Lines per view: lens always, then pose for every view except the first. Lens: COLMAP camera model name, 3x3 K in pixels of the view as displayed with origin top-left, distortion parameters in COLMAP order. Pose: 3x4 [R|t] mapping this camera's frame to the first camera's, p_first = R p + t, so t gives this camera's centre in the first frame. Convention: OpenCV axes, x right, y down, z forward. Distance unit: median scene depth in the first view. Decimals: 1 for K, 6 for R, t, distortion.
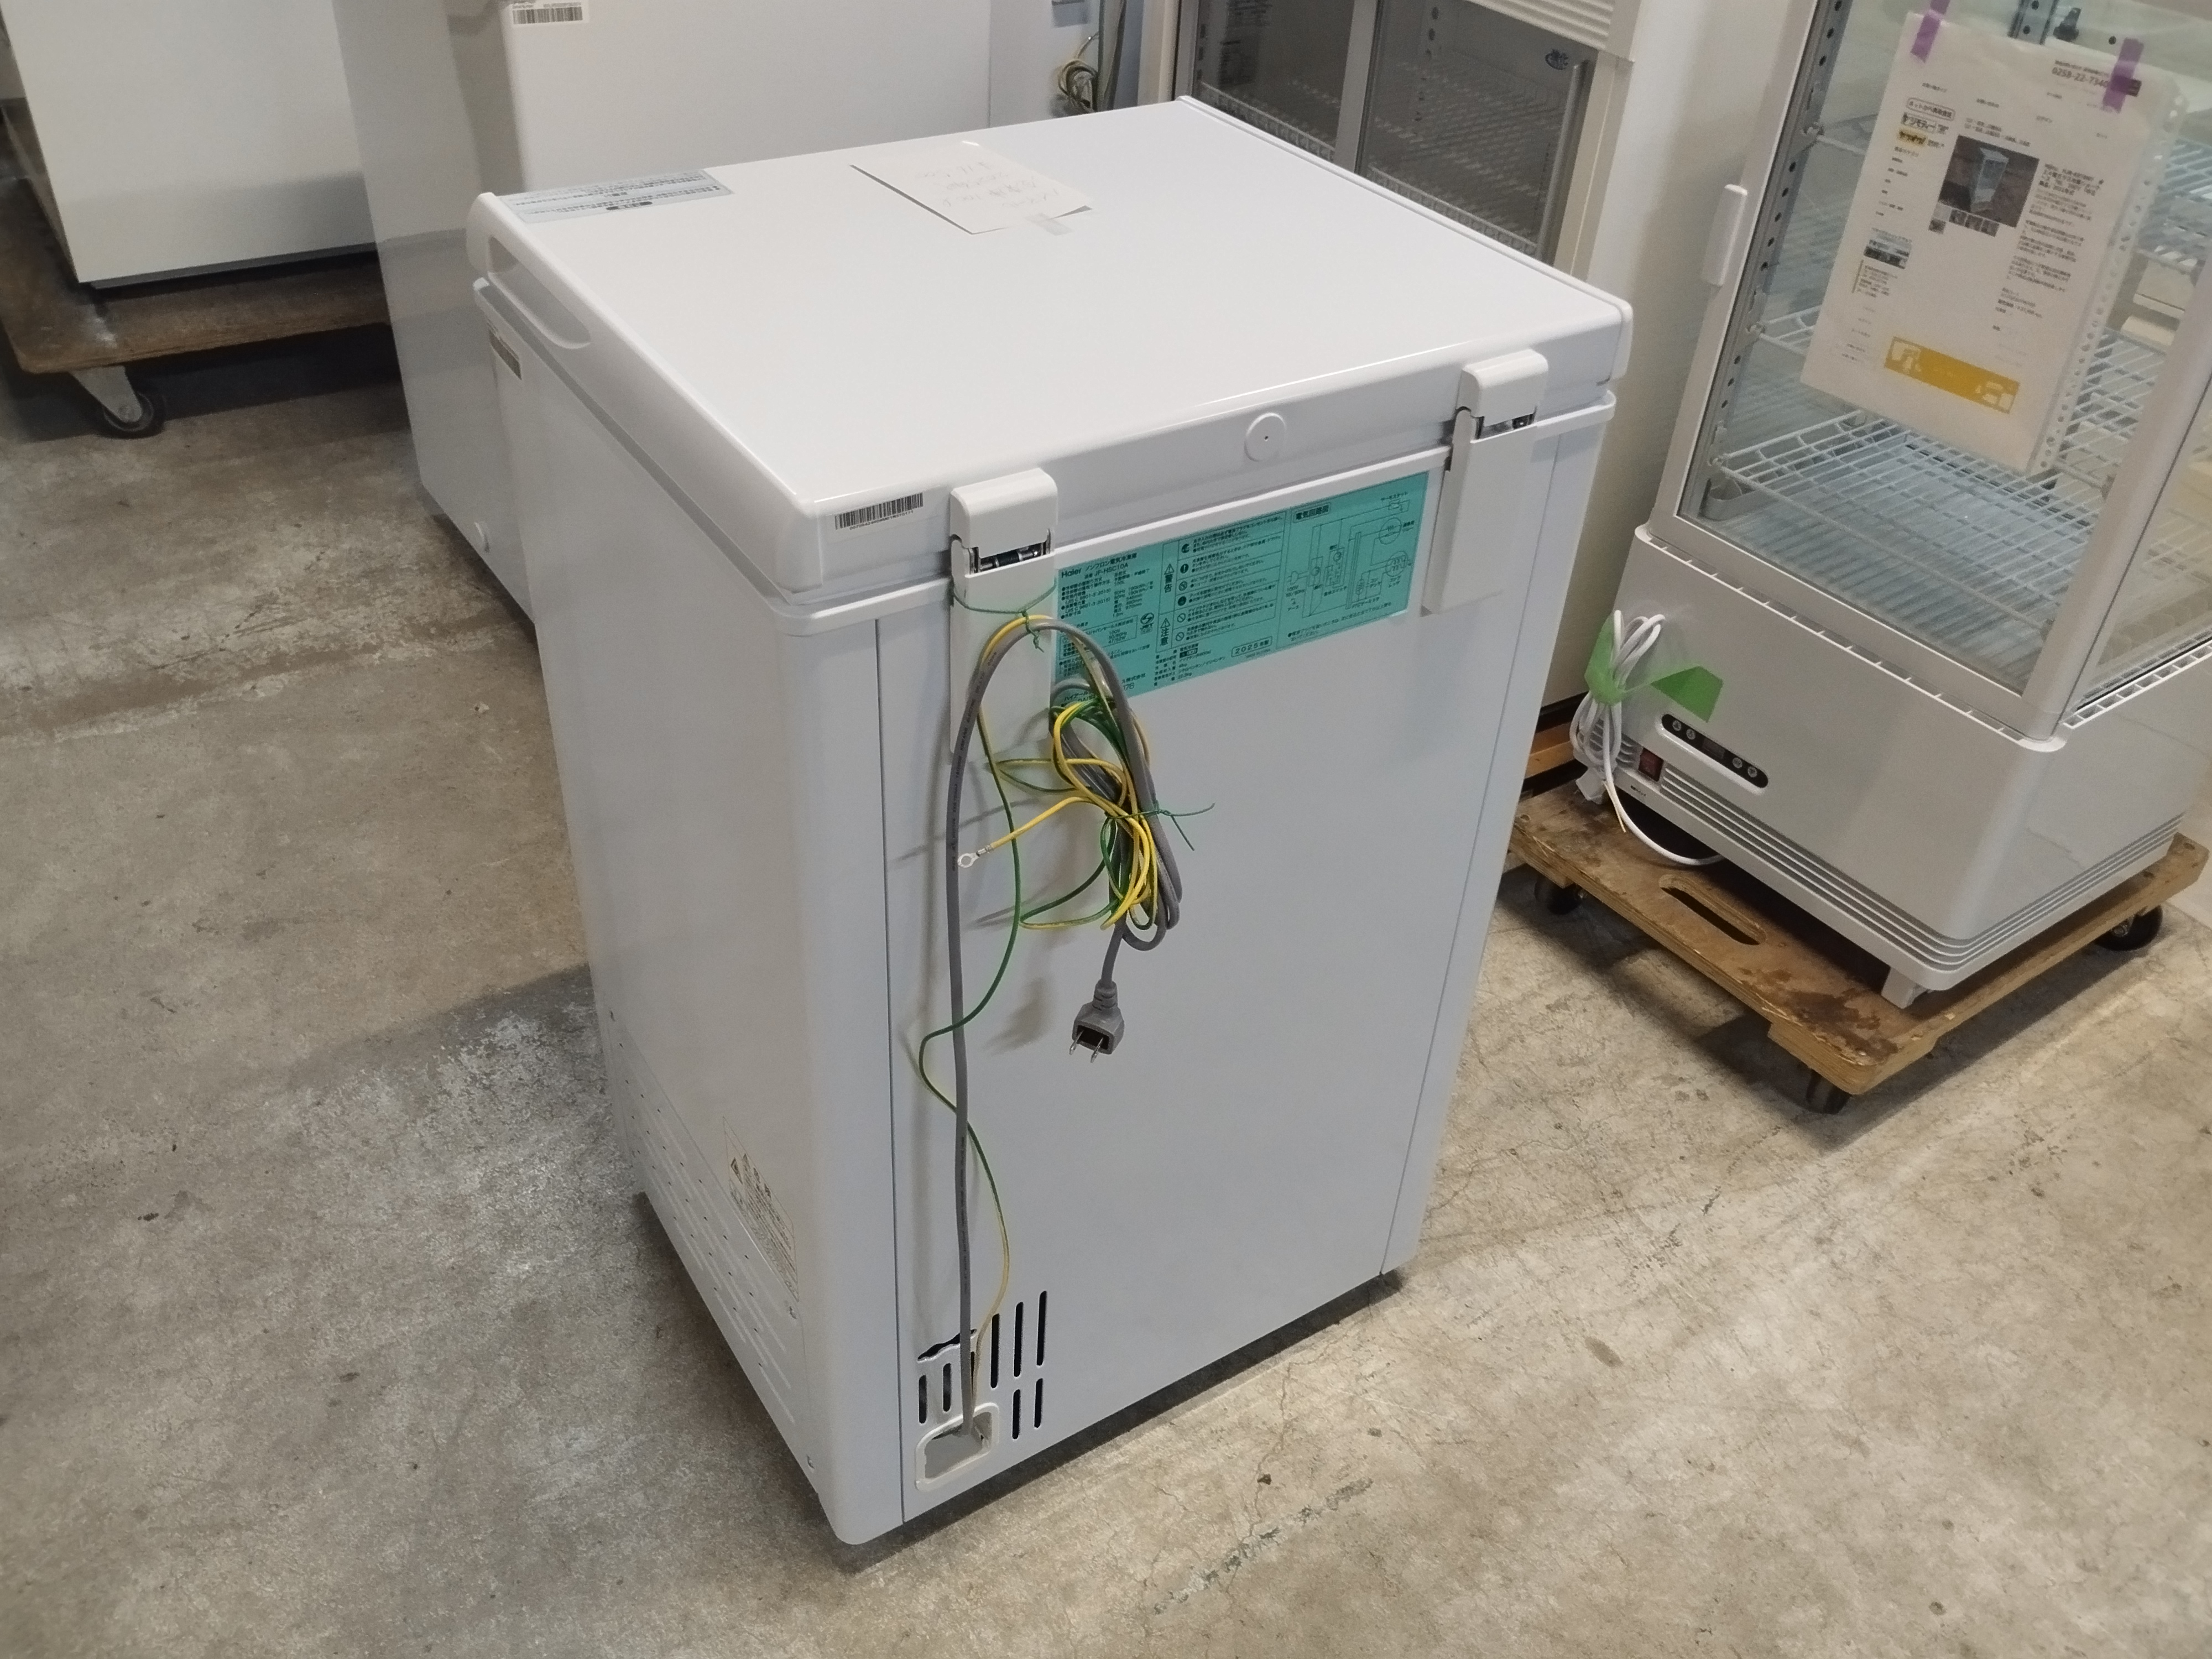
lens RADIAL K [[1876.5, 0, 1101.8], [0, 1876.5, 810.8], [0, 0, 1]] dist [0.078008, -0.096953]
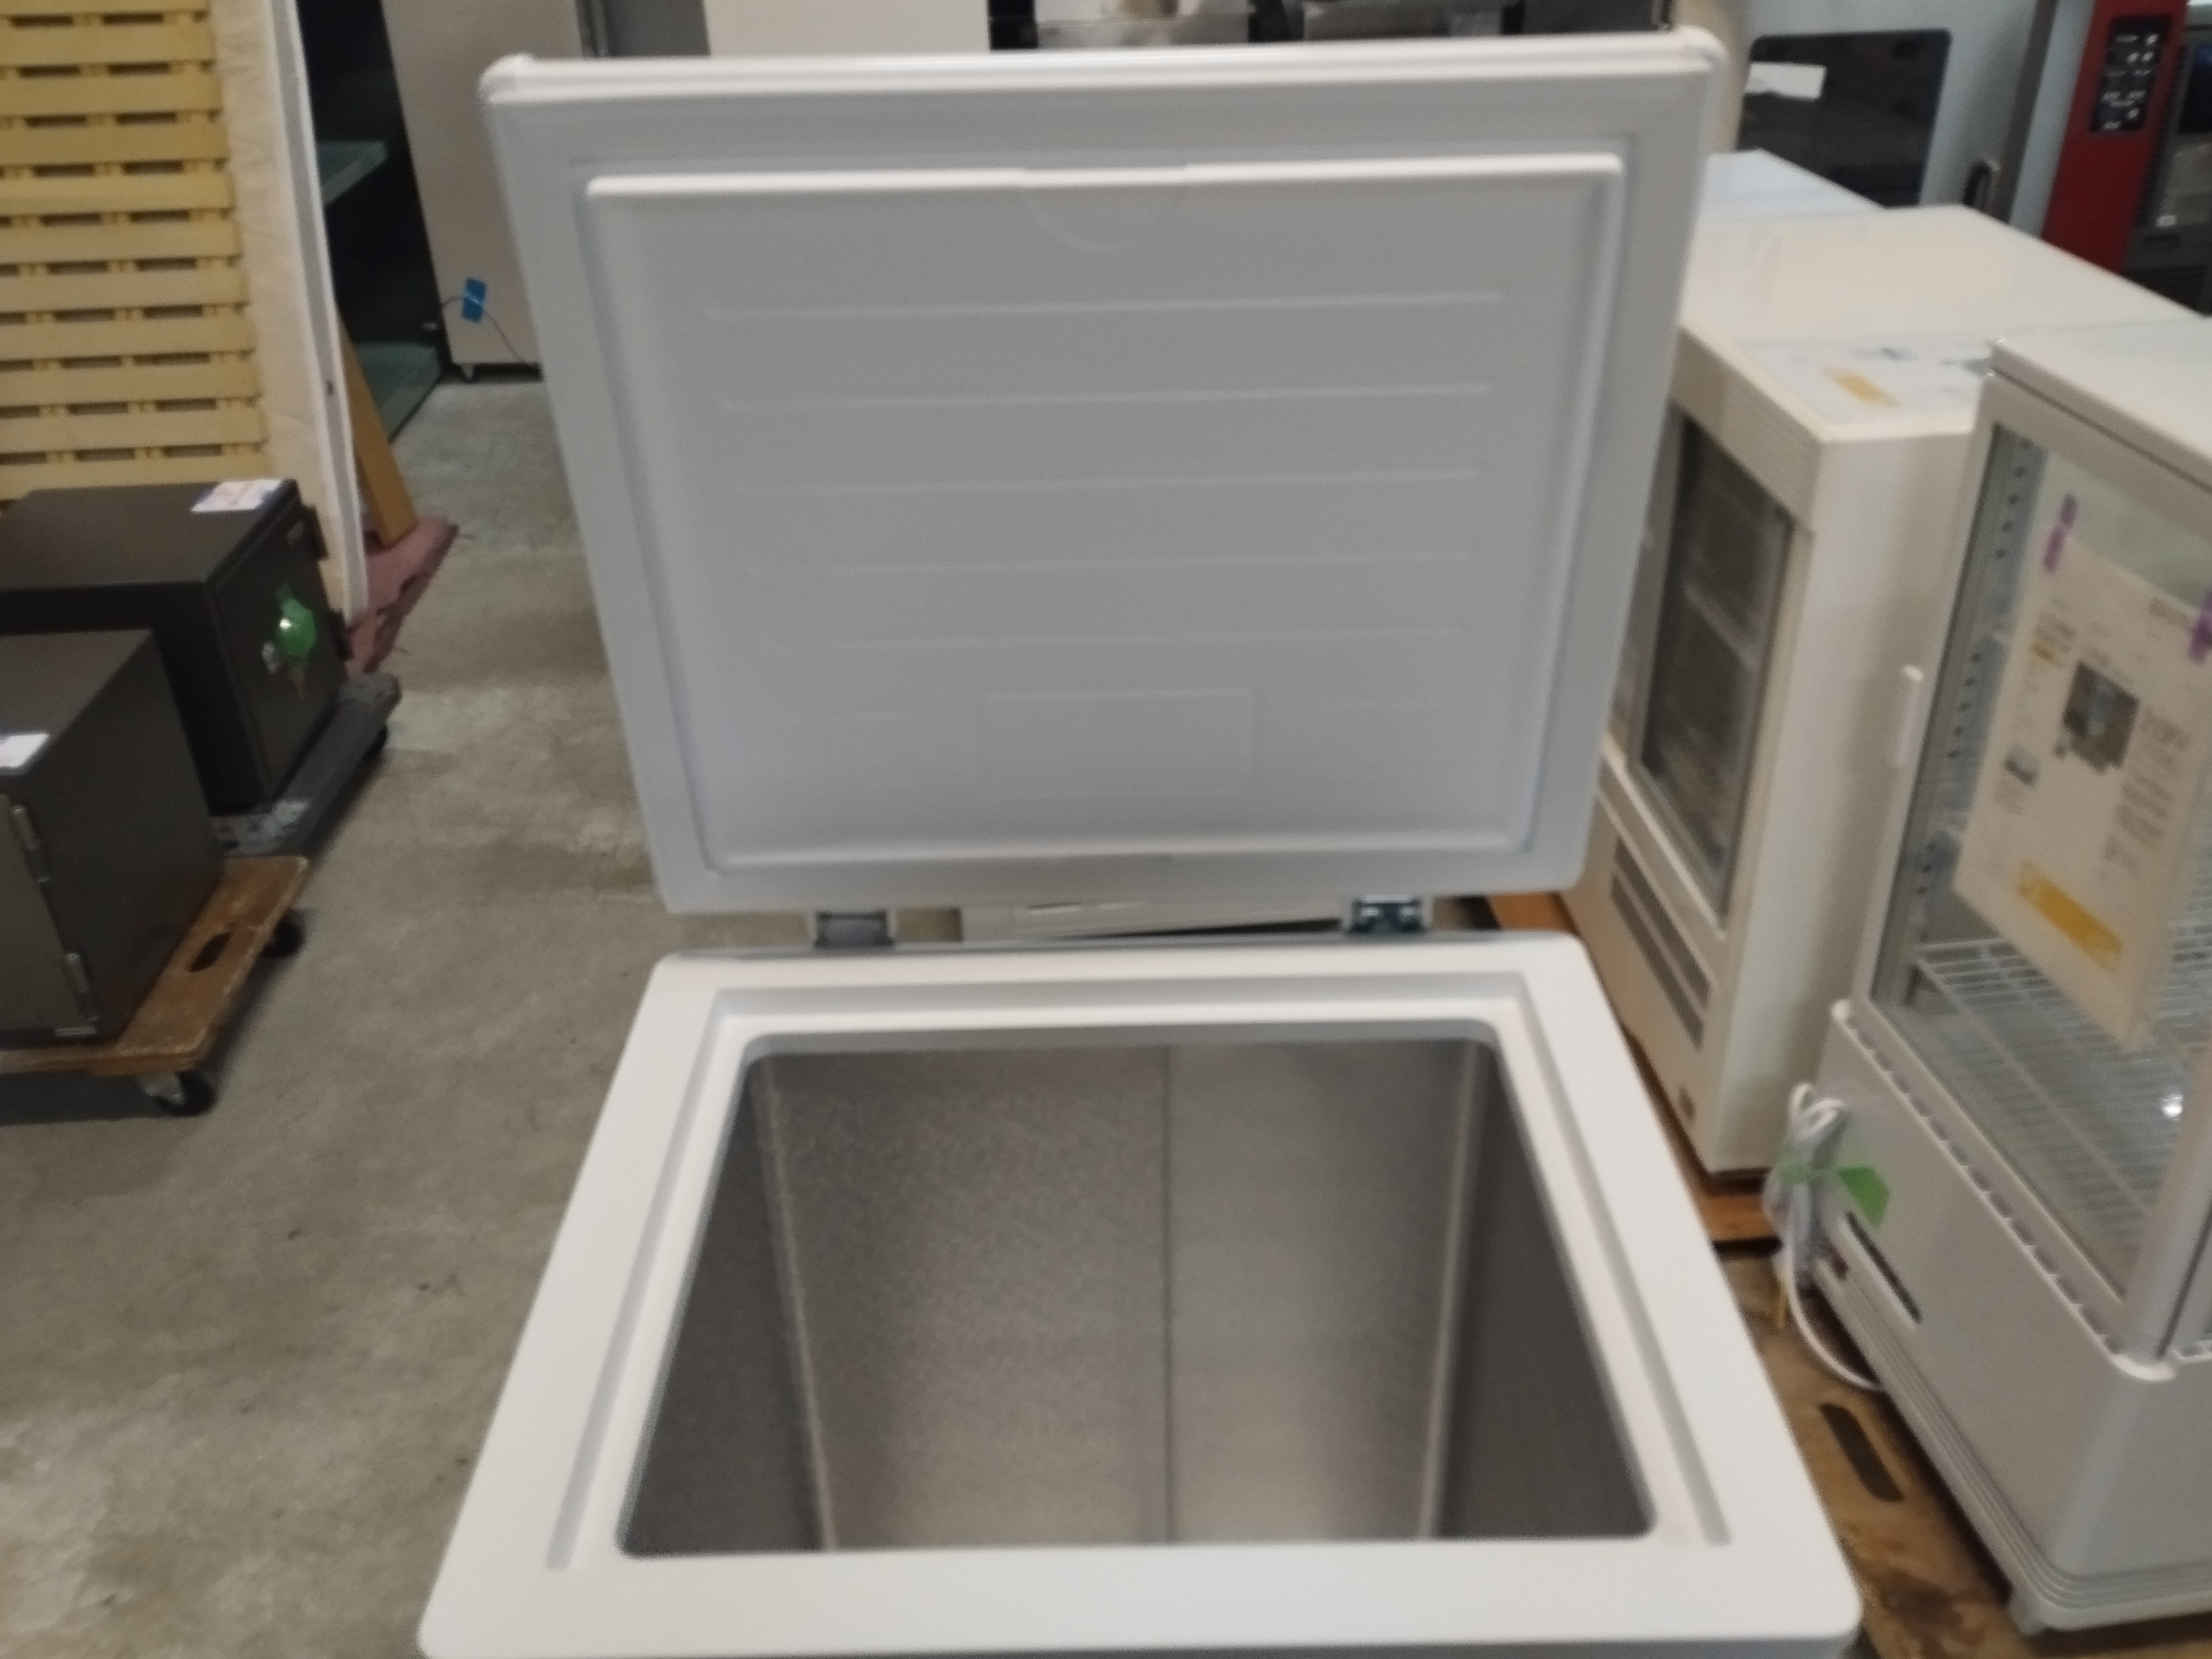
lens RADIAL K [[1848.0, 0, 1109.9], [0, 1848.0, 817.6], [0, 0, 1]] dist [0.078617, -0.079437]
pose [[0.873867, 0.167106, -0.456544, 0.421027], [-0.219162, 0.973645, -0.063119, -0.115144], [0.433964, 0.155215, 0.887459, 0.033006]]
